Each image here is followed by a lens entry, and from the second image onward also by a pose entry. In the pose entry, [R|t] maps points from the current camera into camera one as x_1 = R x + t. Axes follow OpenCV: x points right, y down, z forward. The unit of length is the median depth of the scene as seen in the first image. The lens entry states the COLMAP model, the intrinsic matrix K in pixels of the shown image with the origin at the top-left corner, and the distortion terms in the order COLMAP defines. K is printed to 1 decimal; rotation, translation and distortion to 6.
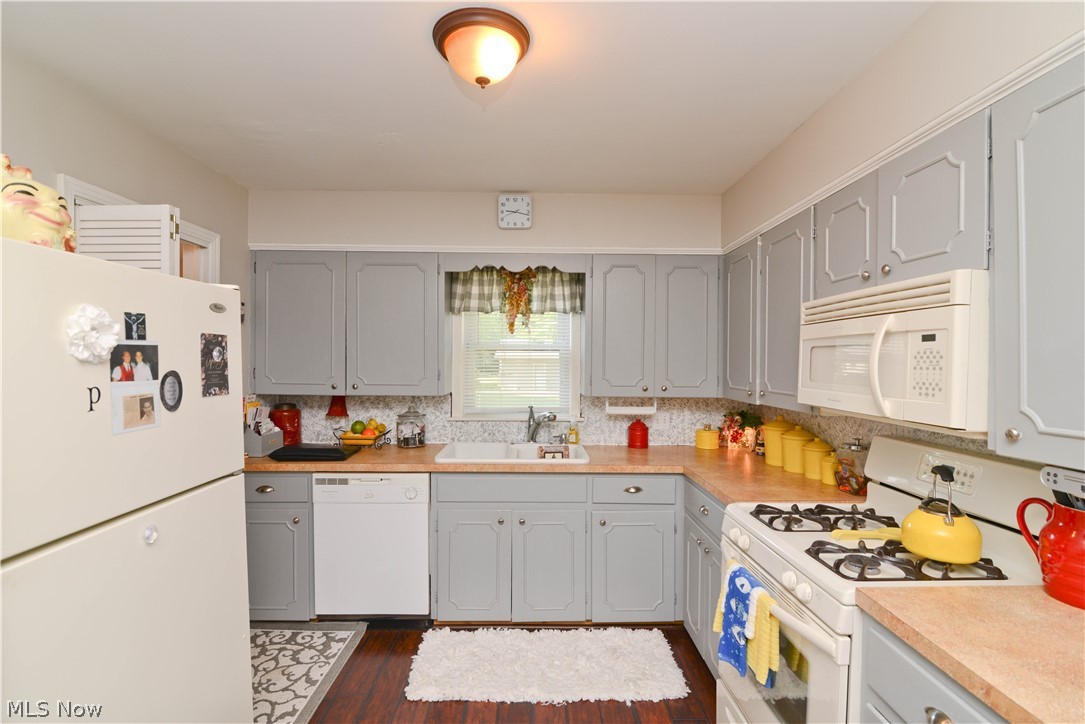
lens RADIAL K [[509.9, 0, 545.2], [0, 509.9, 365.6], [0, 0, 1]] dist [-0.020607, 0.000289]
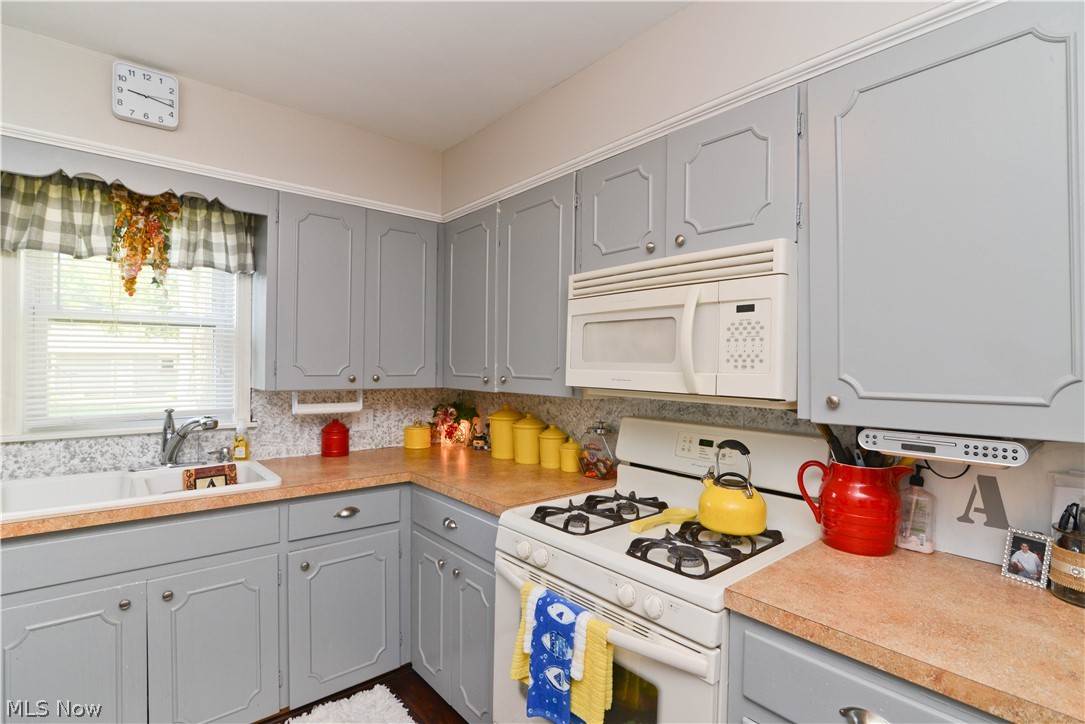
lens RADIAL K [[517.1, 0, 543.1], [0, 517.1, 365.0], [0, 0, 1]] dist [-0.019618, 0.000568]
pose [[0.775629, -0.001130, 0.631188, -0.147791], [-0.000289, 0.999998, 0.002146, 0.045856], [-0.631189, -0.001847, 0.775627, 0.420768]]
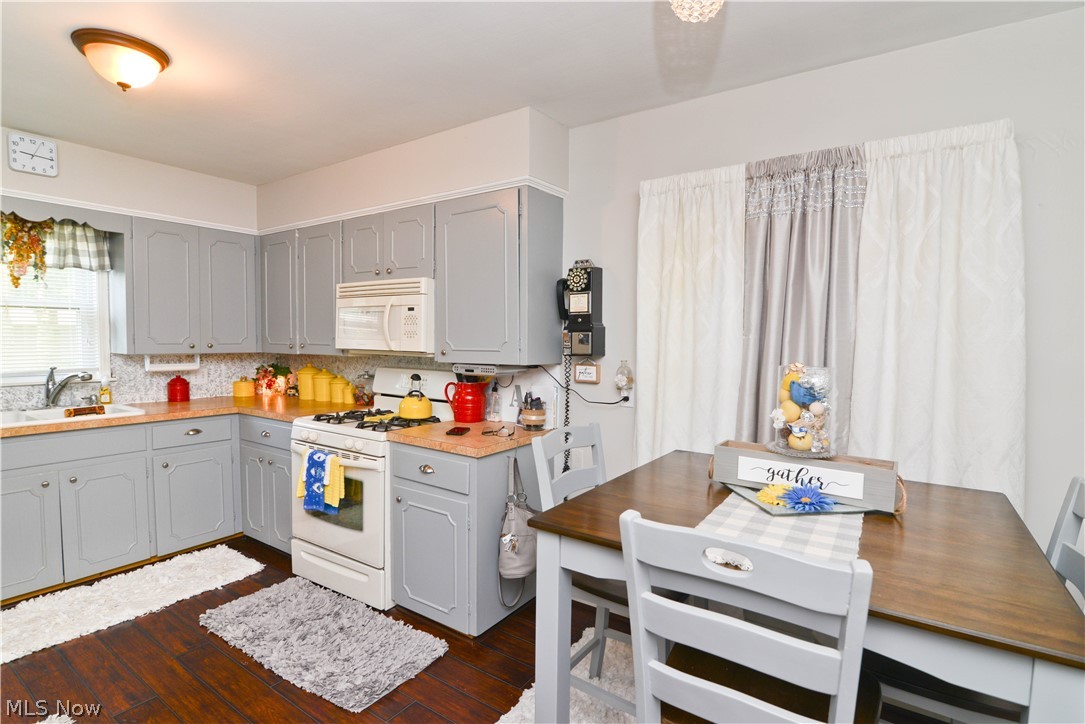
lens RADIAL K [[519.9, 0, 538.5], [0, 519.9, 365.8], [0, 0, 1]] dist [-0.021624, 0.001334]
pose [[0.577275, -0.046486, 0.815225, -0.583431], [-0.000986, 0.998338, 0.057626, 0.046123], [-0.816549, -0.034070, 0.576270, -0.560956]]
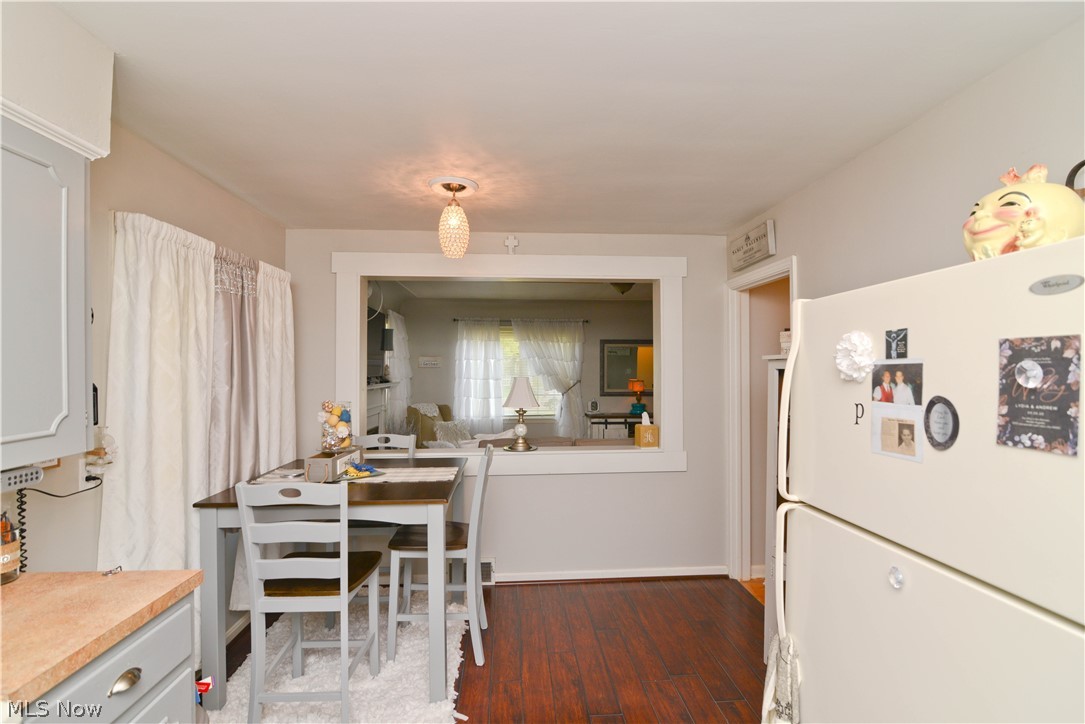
lens RADIAL K [[499.7, 0, 543.7], [0, 499.7, 365.3], [0, 0, 1]] dist [-0.019863, 0.001061]
pose [[-0.999044, -0.002709, -0.043643, -0.097045], [-0.002782, 0.999995, 0.001626, -0.029149], [0.043638, 0.001745, -0.999046, 1.408833]]
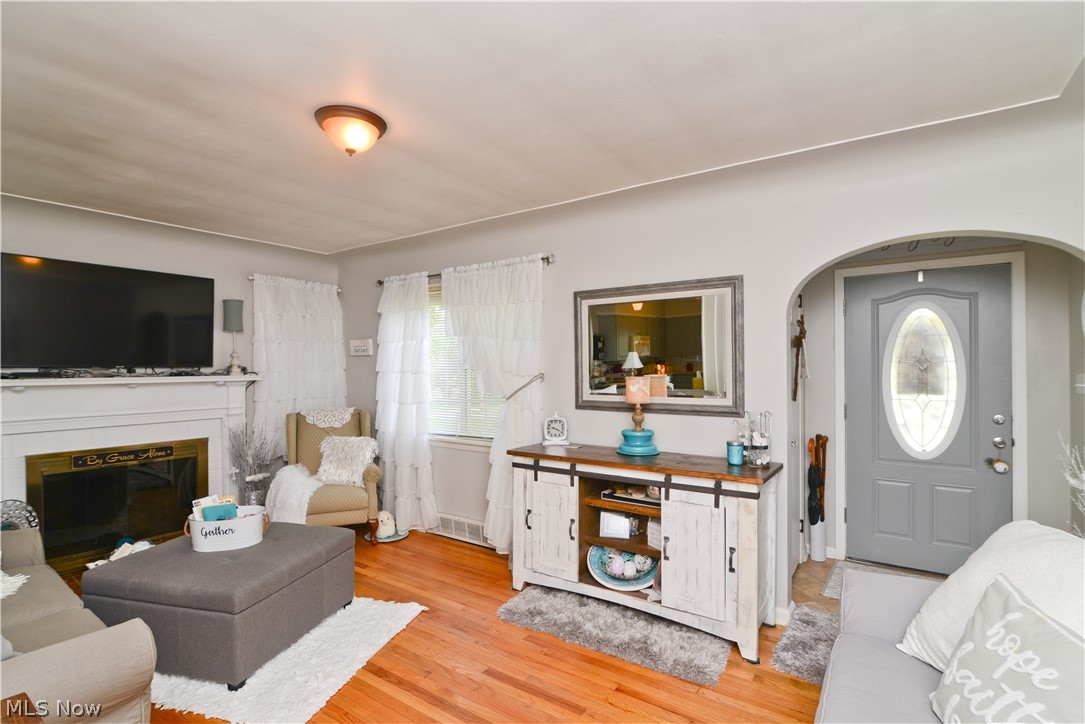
lens RADIAL K [[517.1, 0, 543.1], [0, 517.1, 365.0], [0, 0, 1]] dist [-0.019618, 0.000568]
pose [[-0.807493, 0.002945, 0.589870, -2.163717], [0.009862, 0.999915, 0.008508, 0.050707], [-0.589795, 0.012688, -0.807454, -1.360689]]
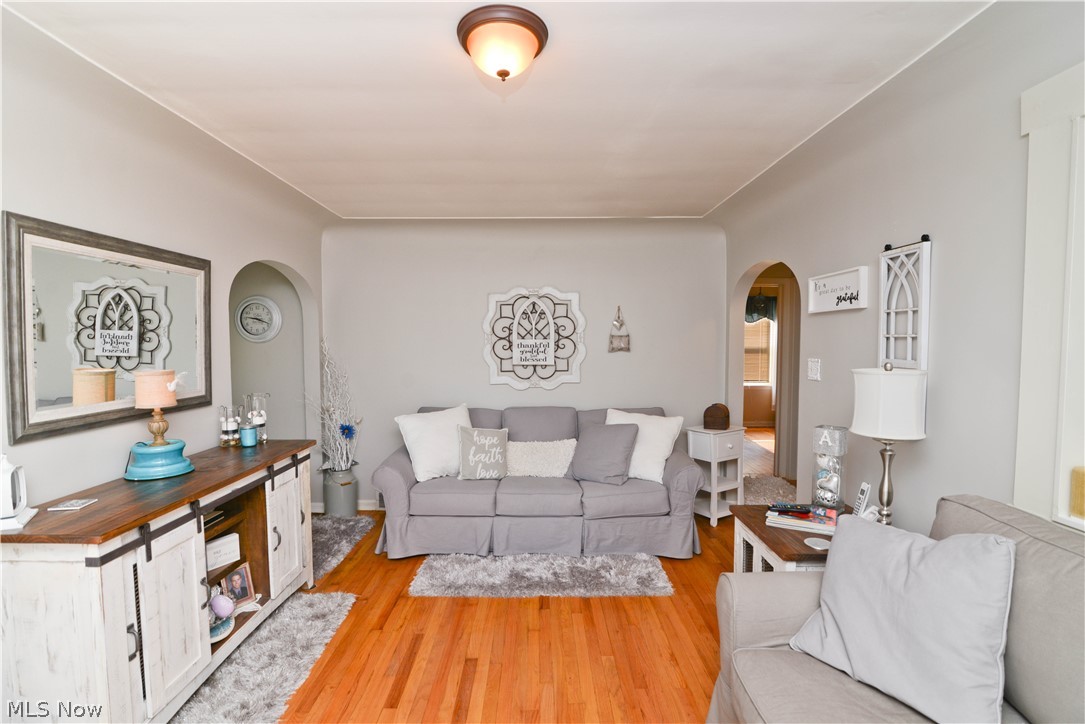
lens RADIAL K [[526.6, 0, 542.7], [0, 526.6, 366.8], [0, 0, 1]] dist [-0.017083, 0.000081]
pose [[-0.016593, 0.047360, -0.998740, 0.340885], [-0.010137, 0.998818, 0.047532, 0.023306], [0.999811, 0.010913, -0.016093, -2.128842]]
